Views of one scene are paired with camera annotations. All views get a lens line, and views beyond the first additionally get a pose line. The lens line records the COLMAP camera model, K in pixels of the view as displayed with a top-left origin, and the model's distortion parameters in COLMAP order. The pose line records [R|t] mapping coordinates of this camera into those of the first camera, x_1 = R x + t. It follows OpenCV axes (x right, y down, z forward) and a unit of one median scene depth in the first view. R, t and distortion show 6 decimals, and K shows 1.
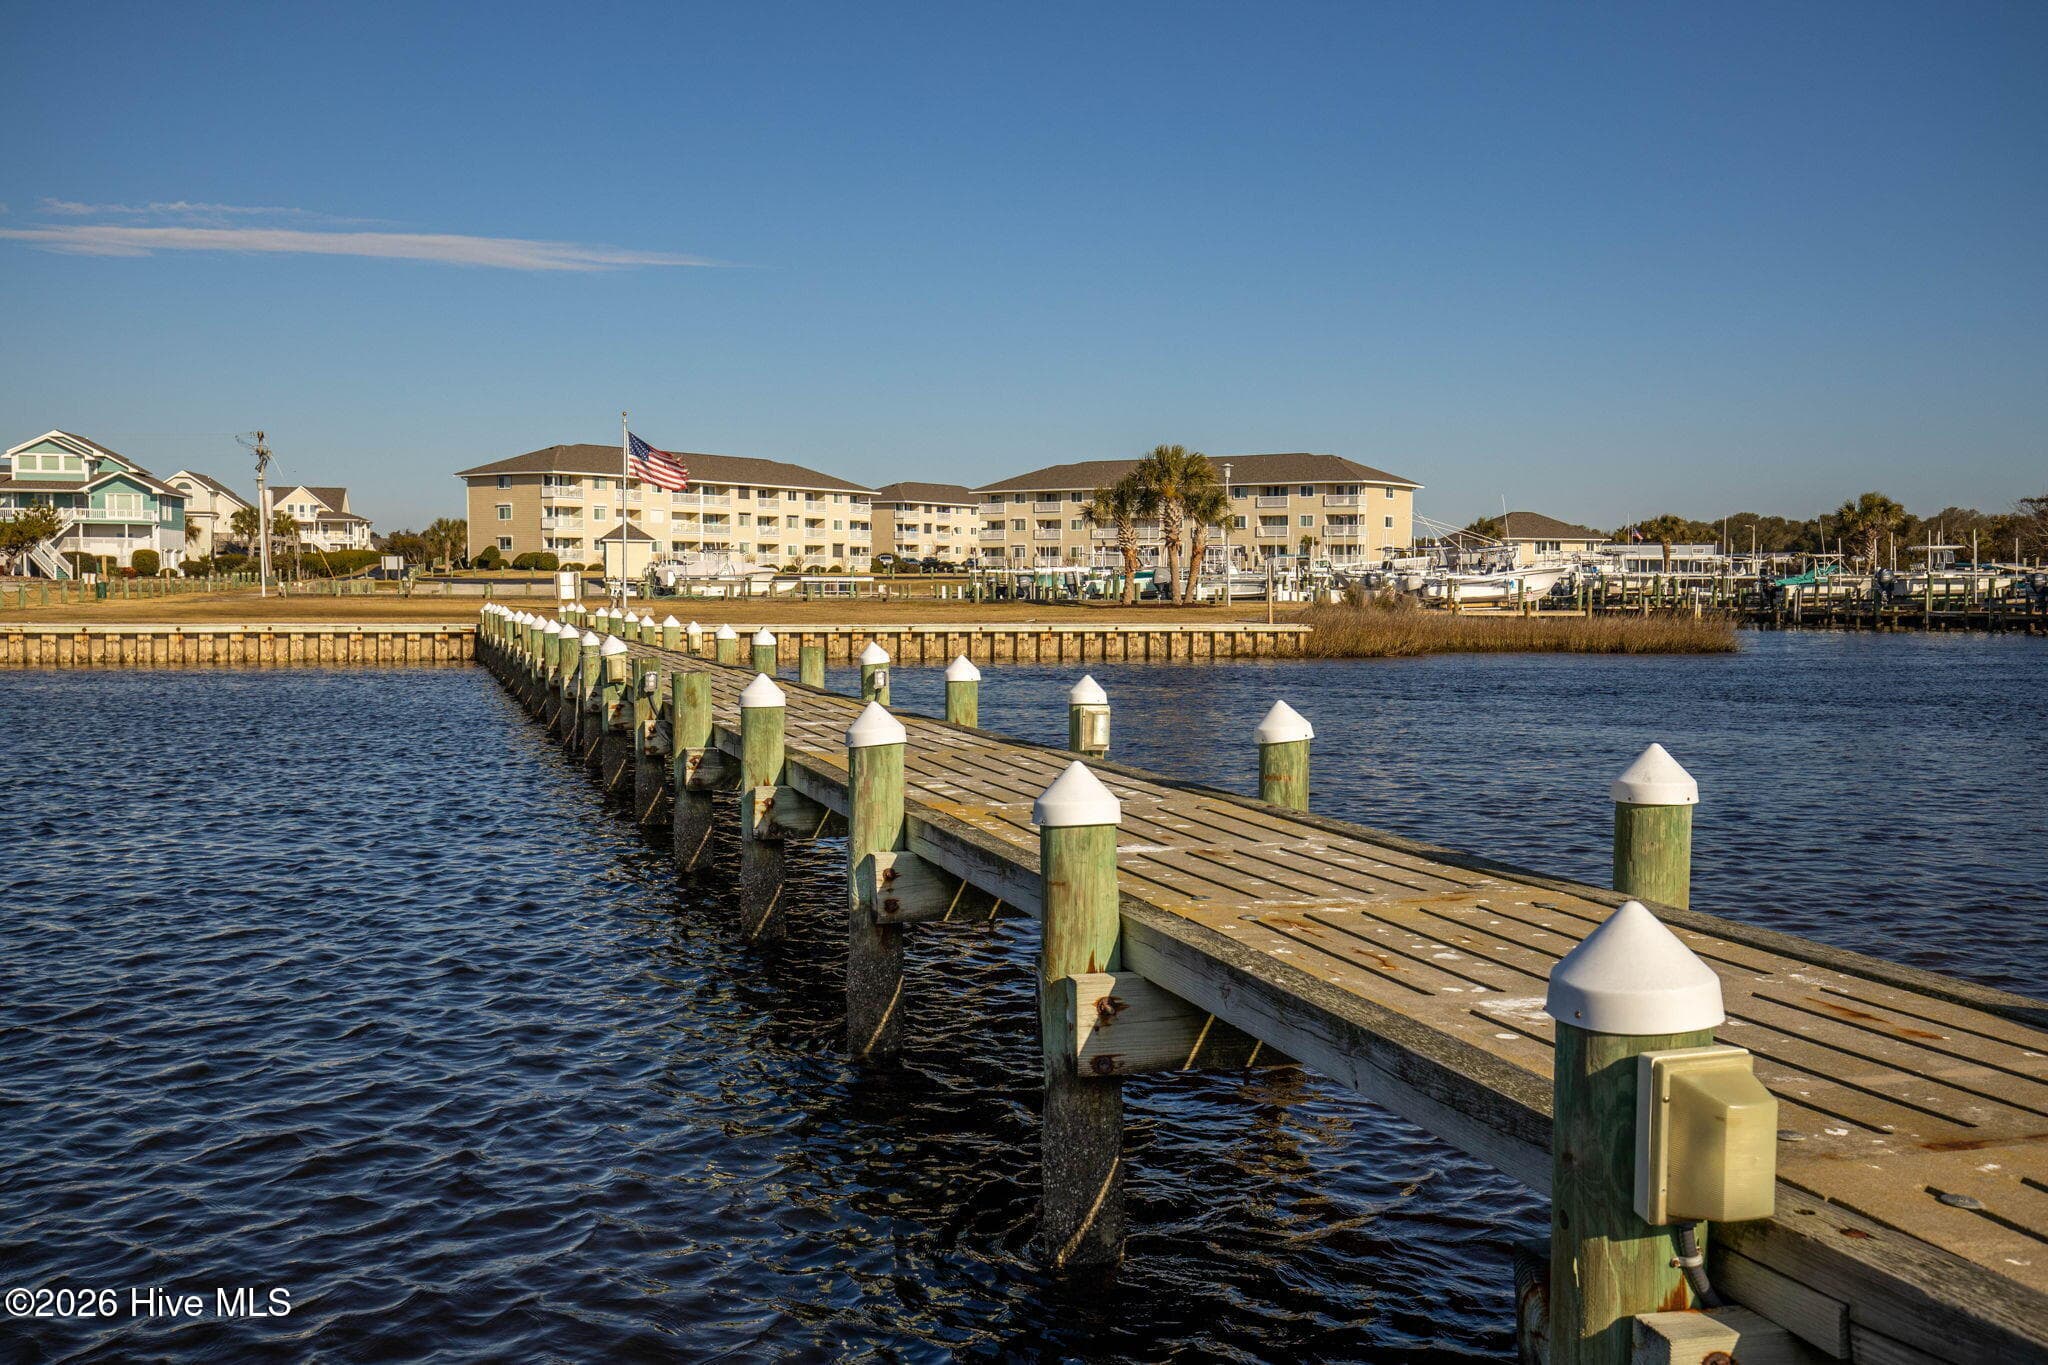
lens RADIAL K [[1916.4, 0, 1005.7], [0, 1916.4, 680.5], [0, 0, 1]] dist [0.048354, 0.000000]
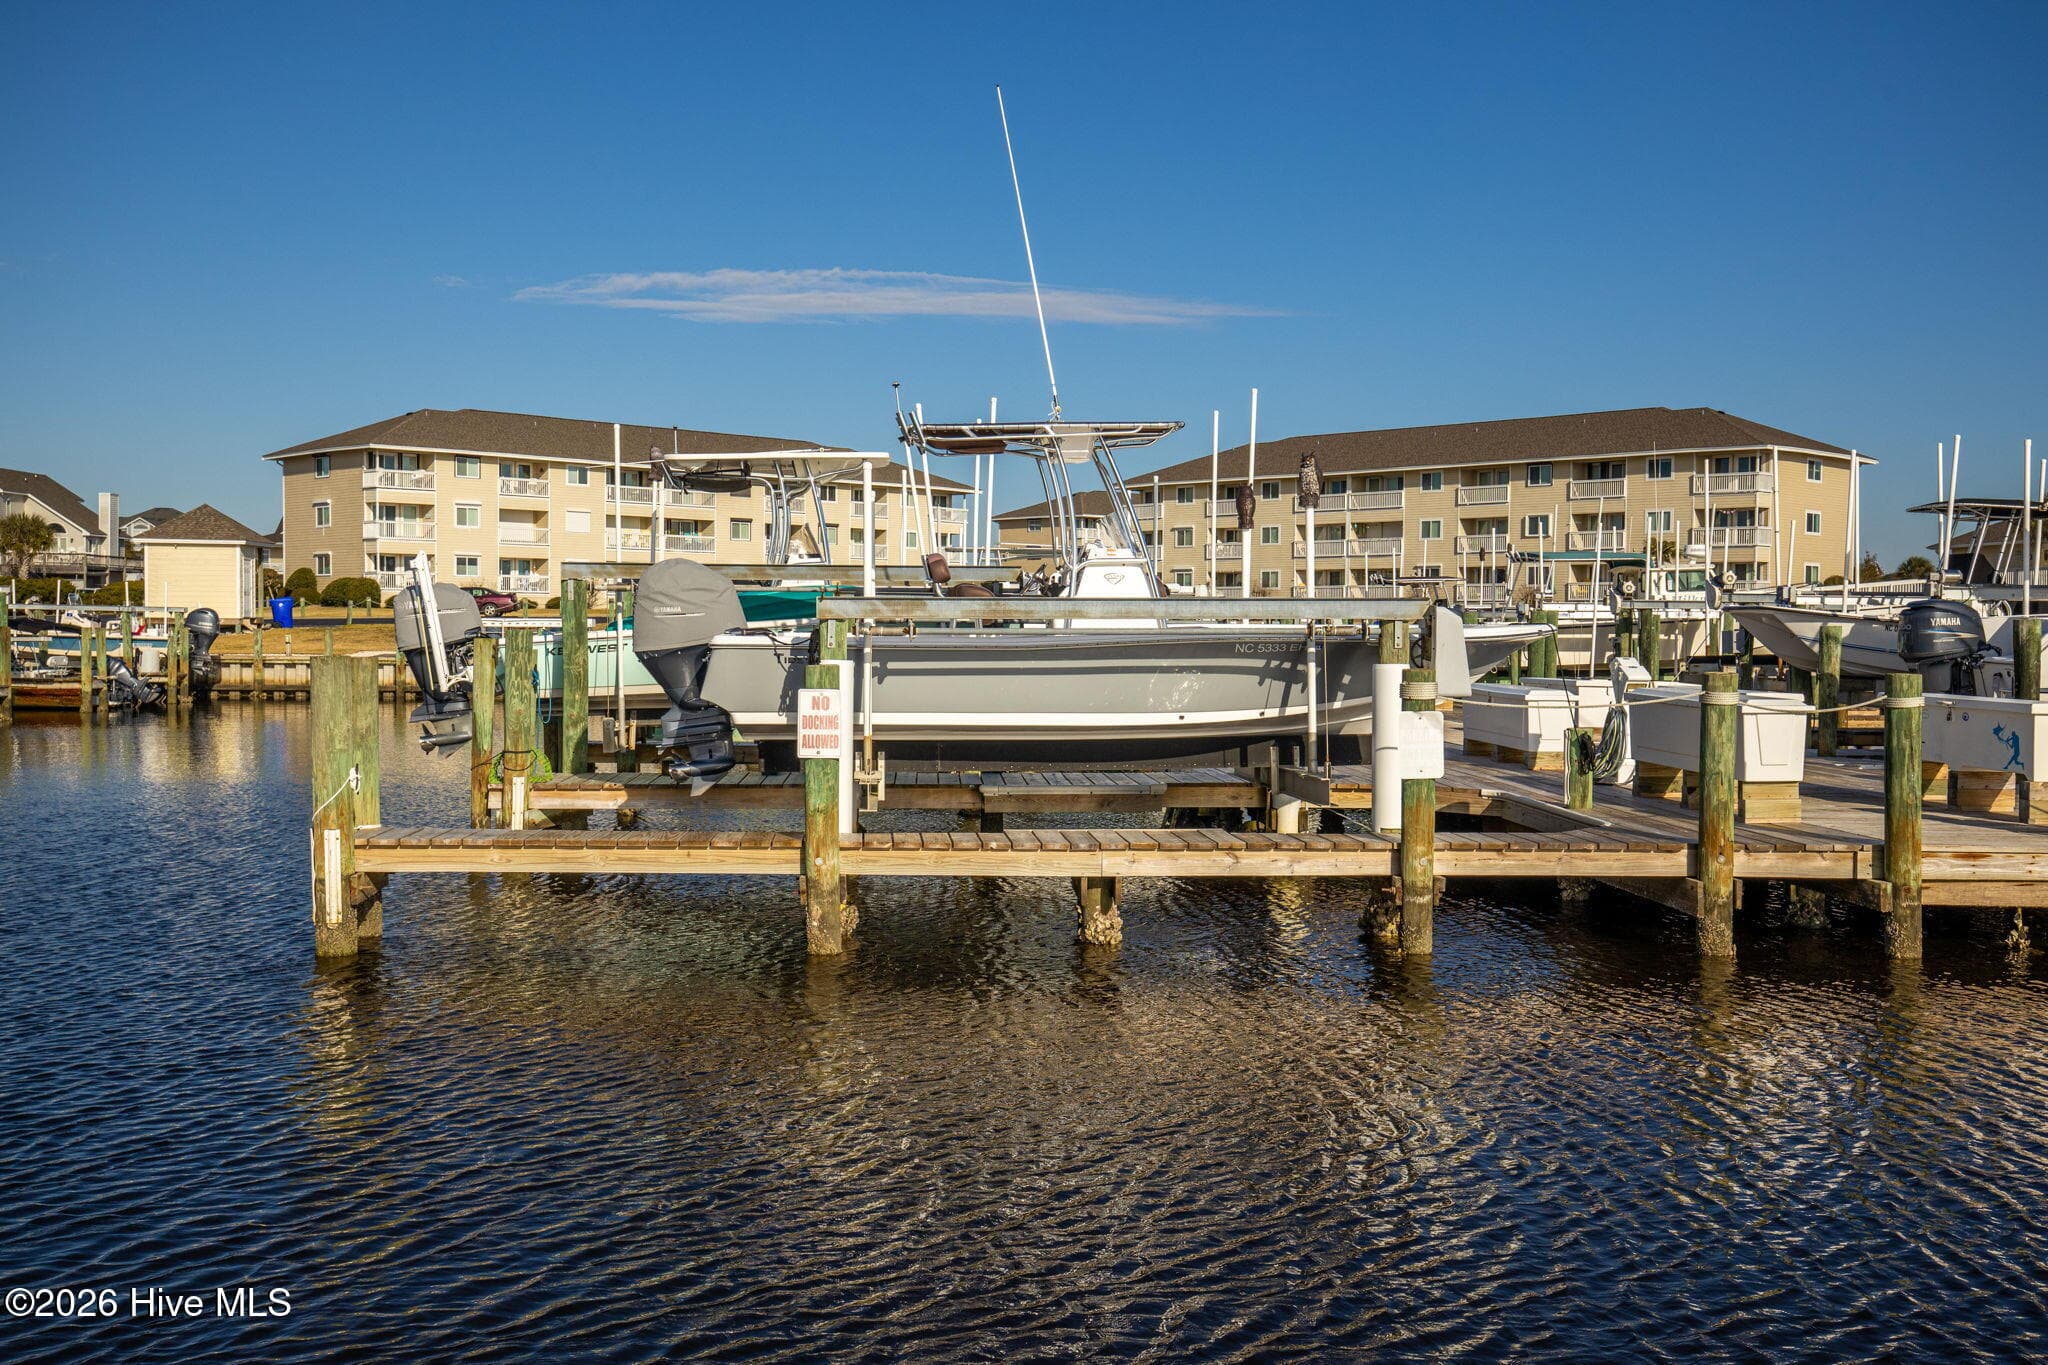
lens RADIAL K [[1745.2, 0, 1072.2], [0, 1745.2, 697.0], [0, 0, 1]] dist [0.026958, 0.000343]
pose [[0.984857, 0.010039, -0.173076, 0.077723], [-0.011832, 0.999886, -0.009332, -0.025084], [0.172963, 0.011238, 0.984864, 0.471472]]
